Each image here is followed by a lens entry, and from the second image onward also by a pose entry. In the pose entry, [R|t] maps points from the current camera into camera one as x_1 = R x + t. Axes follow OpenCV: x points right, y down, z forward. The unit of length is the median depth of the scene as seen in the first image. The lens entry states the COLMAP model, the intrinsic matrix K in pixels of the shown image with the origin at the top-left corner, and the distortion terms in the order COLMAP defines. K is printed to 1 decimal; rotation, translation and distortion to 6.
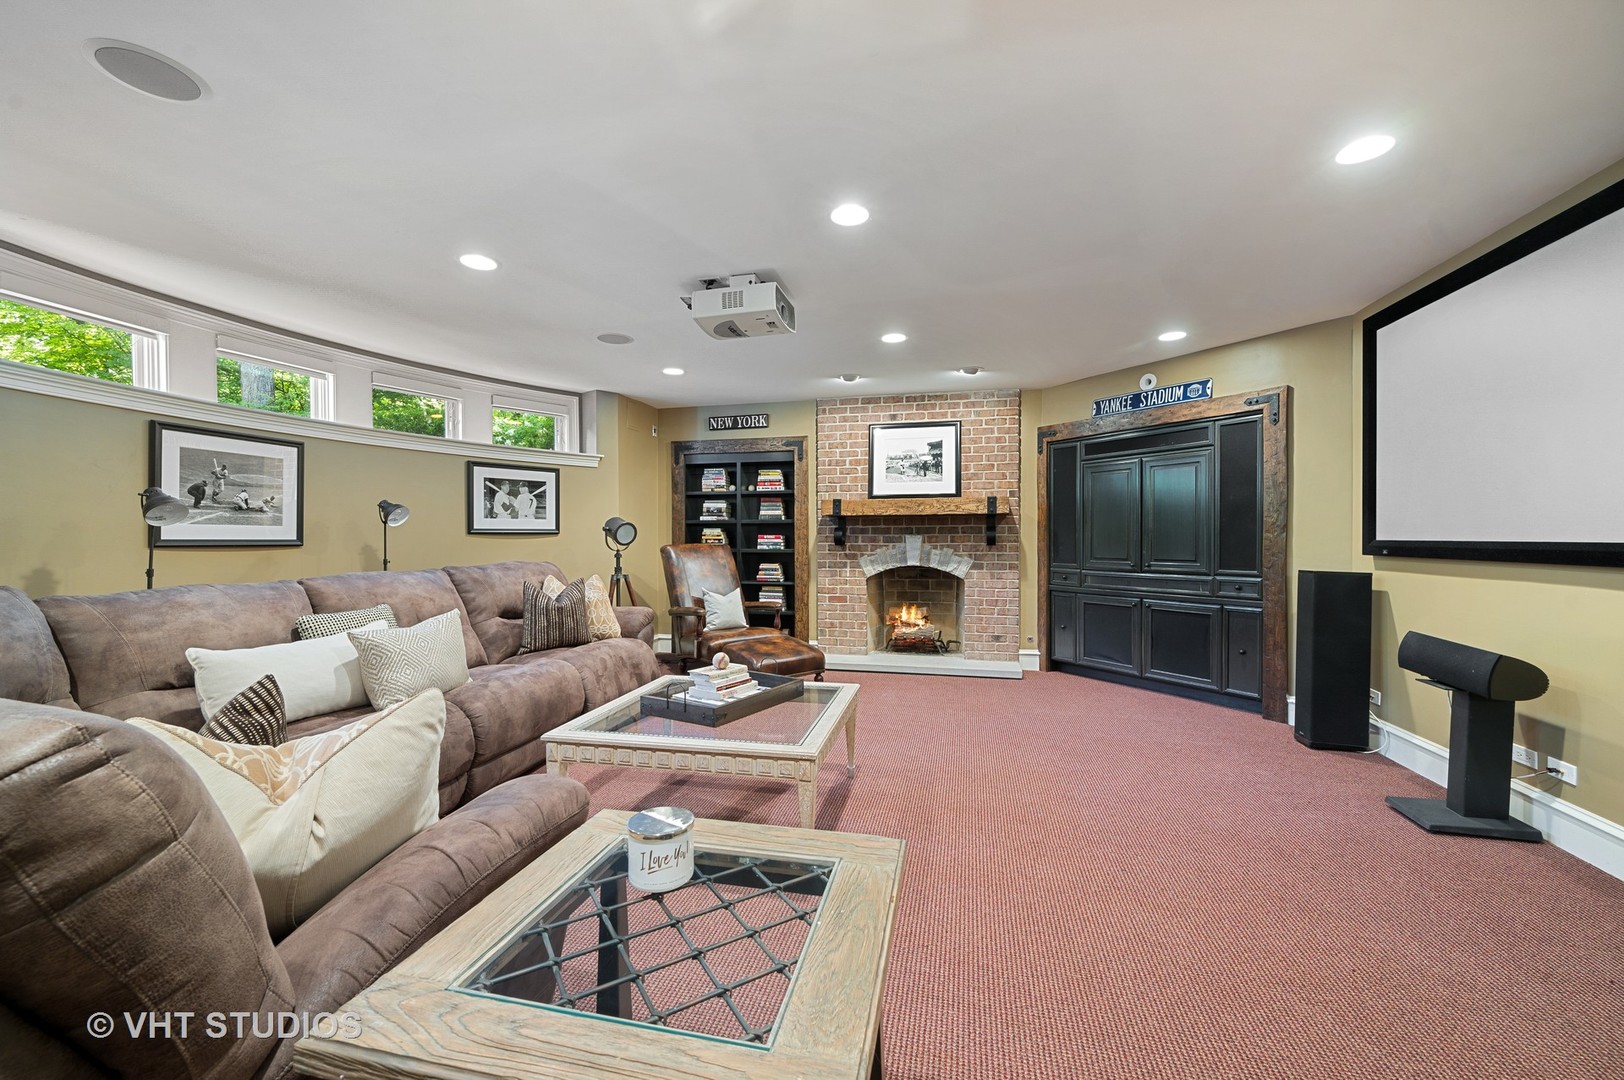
lens RADIAL K [[641.2, 0, 812.0], [0, 641.2, 540.0], [0, 0, 1]] dist [-0.001512, 0.000002]
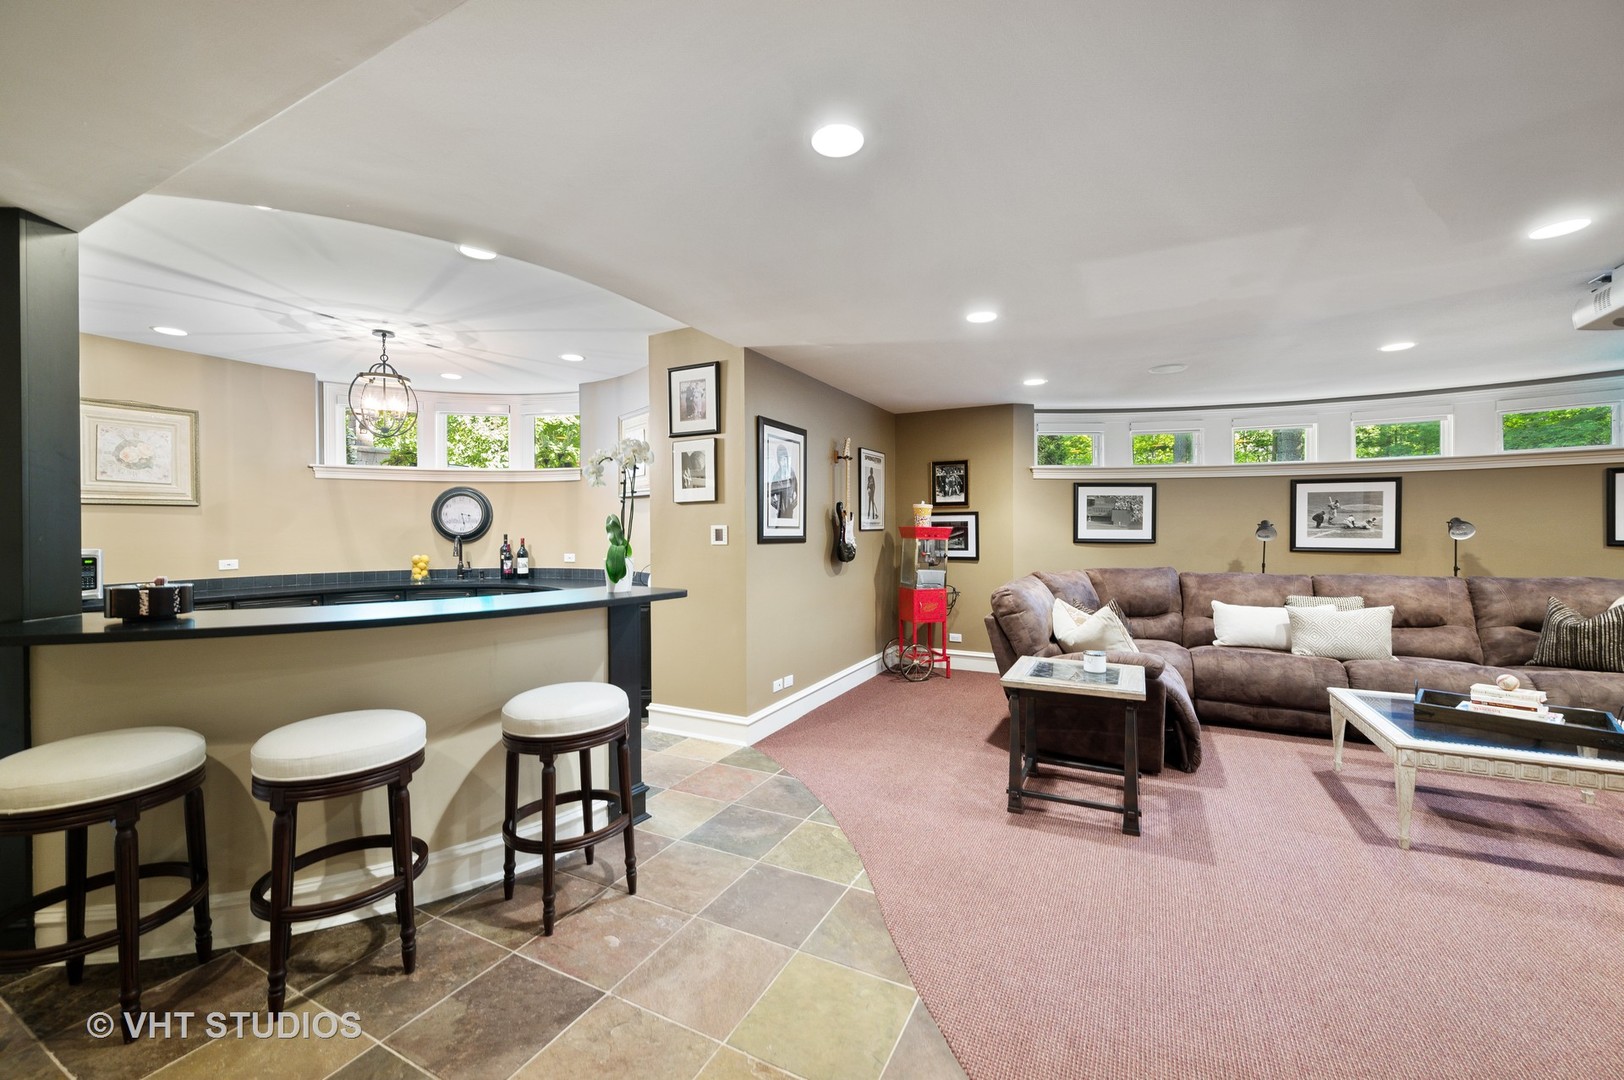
lens RADIAL K [[641.2, 0, 812.0], [0, 641.2, 540.0], [0, 0, 1]] dist [-0.001512, 0.000002]
pose [[-0.240066, 0.016781, -0.970611, 0.885936], [-0.004644, 0.999819, 0.018435, -0.041103], [0.970745, 0.008934, -0.239945, 0.127985]]
